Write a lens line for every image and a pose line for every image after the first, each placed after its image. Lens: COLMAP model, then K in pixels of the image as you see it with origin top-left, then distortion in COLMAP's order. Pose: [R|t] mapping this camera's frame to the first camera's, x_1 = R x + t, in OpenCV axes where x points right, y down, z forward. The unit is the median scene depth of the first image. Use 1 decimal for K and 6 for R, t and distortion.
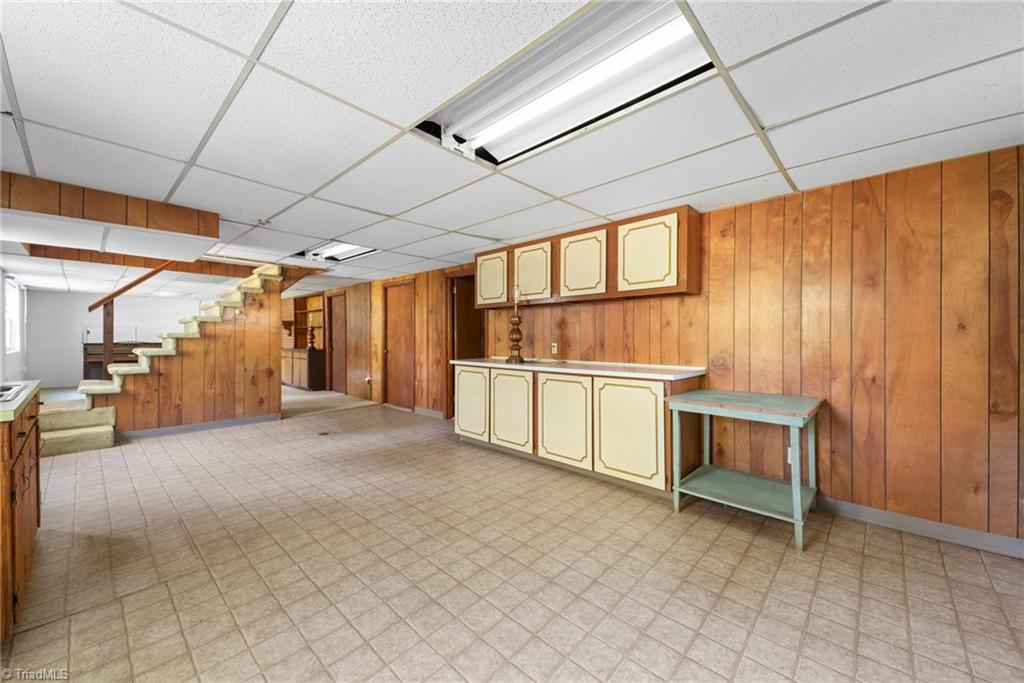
lens RADIAL K [[396.4, 0, 515.7], [0, 396.4, 337.0], [0, 0, 1]] dist [-0.023081, 0.006948]
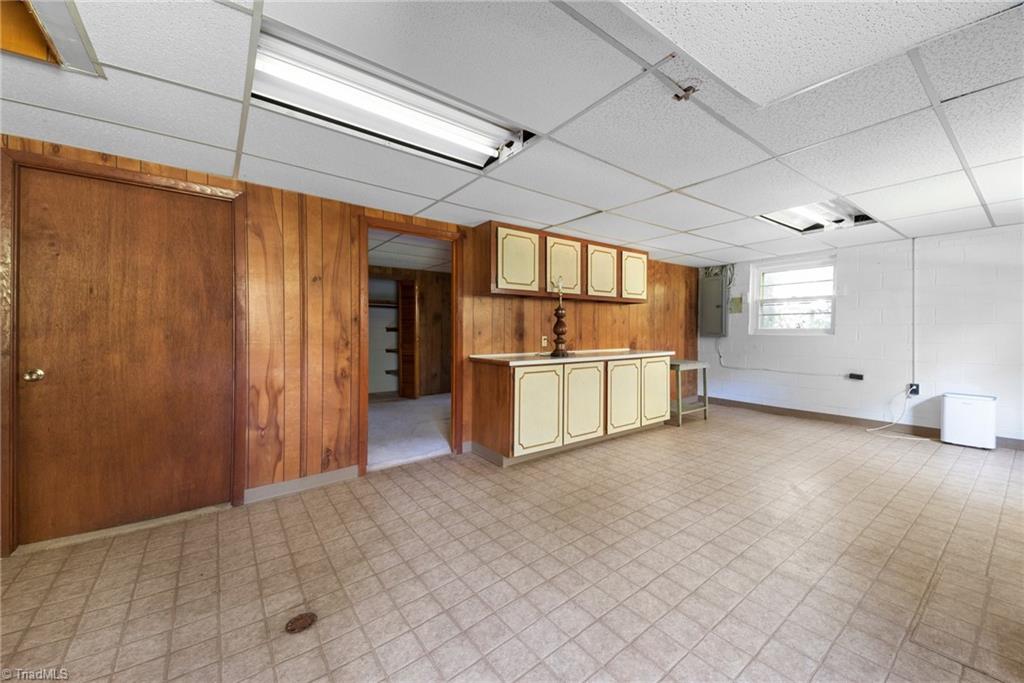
lens RADIAL K [[396.4, 0, 514.9], [0, 396.4, 336.8], [0, 0, 1]] dist [-0.023081, 0.006948]
pose [[0.148141, -0.011827, 0.988896, -1.029405], [0.001779, 0.999930, 0.011693, 0.005759], [-0.988965, 0.000027, 0.148152, 1.022811]]
